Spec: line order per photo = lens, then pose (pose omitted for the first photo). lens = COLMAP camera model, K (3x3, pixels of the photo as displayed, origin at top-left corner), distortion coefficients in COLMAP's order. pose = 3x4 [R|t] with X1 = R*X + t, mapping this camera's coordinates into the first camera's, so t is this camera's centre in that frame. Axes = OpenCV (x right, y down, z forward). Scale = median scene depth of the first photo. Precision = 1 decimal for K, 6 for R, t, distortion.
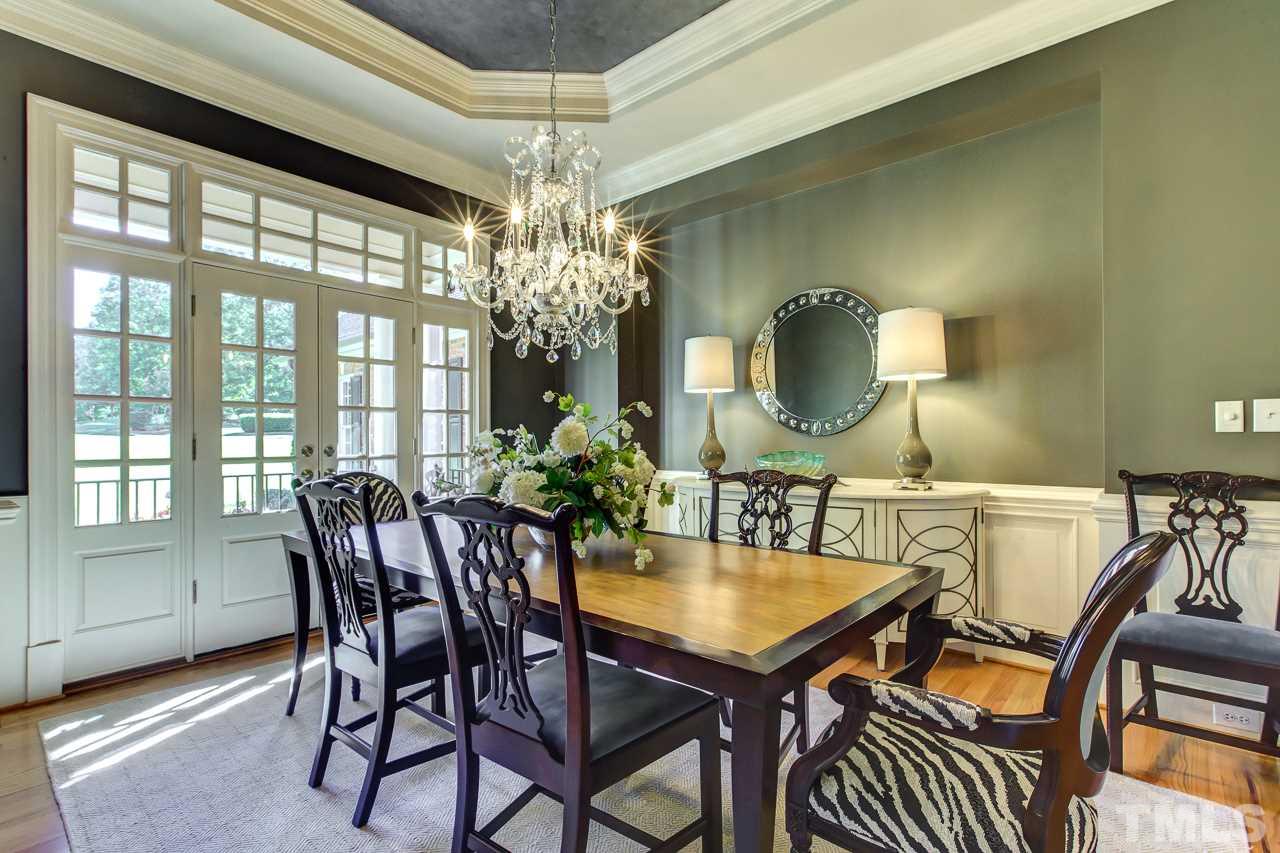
lens RADIAL K [[600.1, 0, 617.3], [0, 600.1, 436.9], [0, 0, 1]] dist [0.003893, 0.000585]
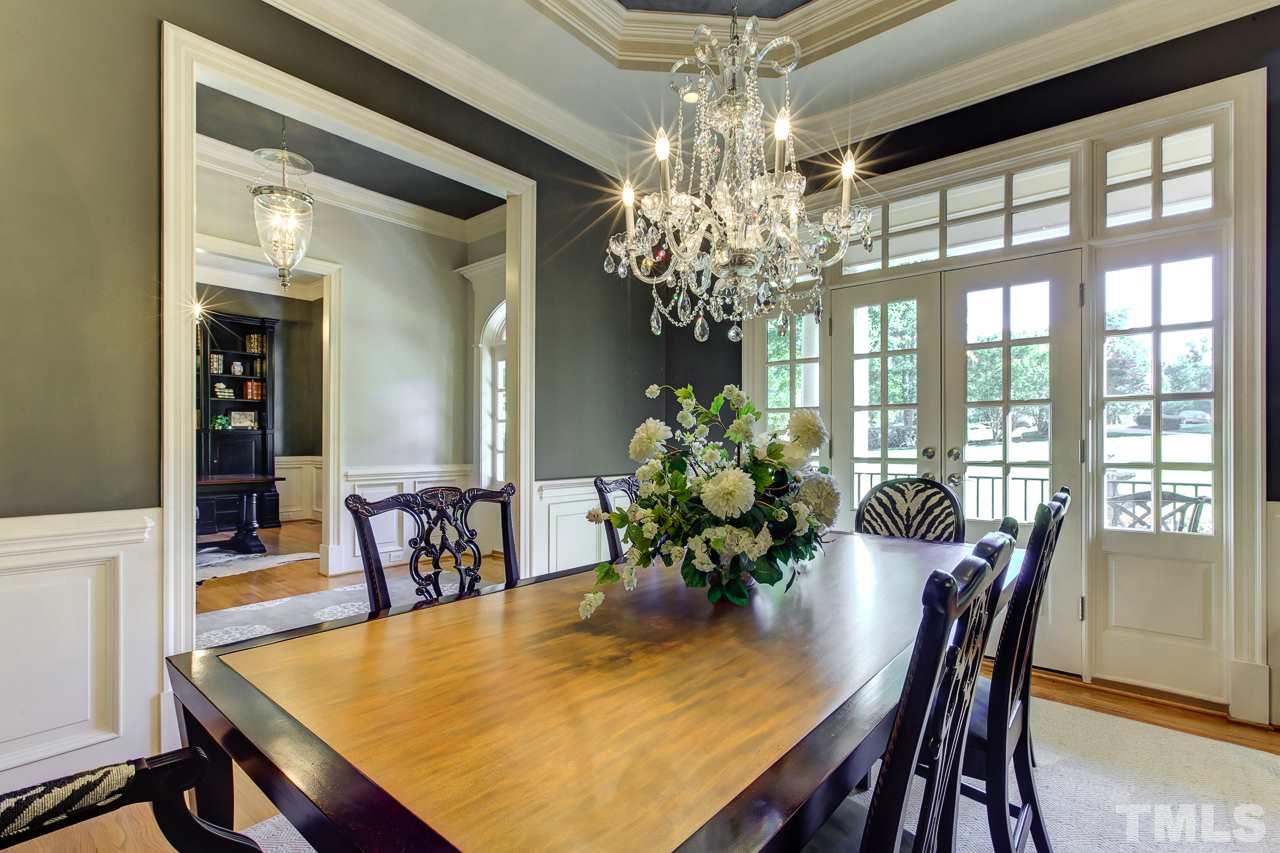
lens RADIAL K [[600.1, 0, 617.3], [0, 600.1, 436.9], [0, 0, 1]] dist [0.003893, 0.000585]
pose [[0.023115, -0.002806, -0.999729, 0.387043], [0.003906, 0.999989, -0.002716, -0.001177], [0.999725, -0.003842, 0.023126, 0.475822]]
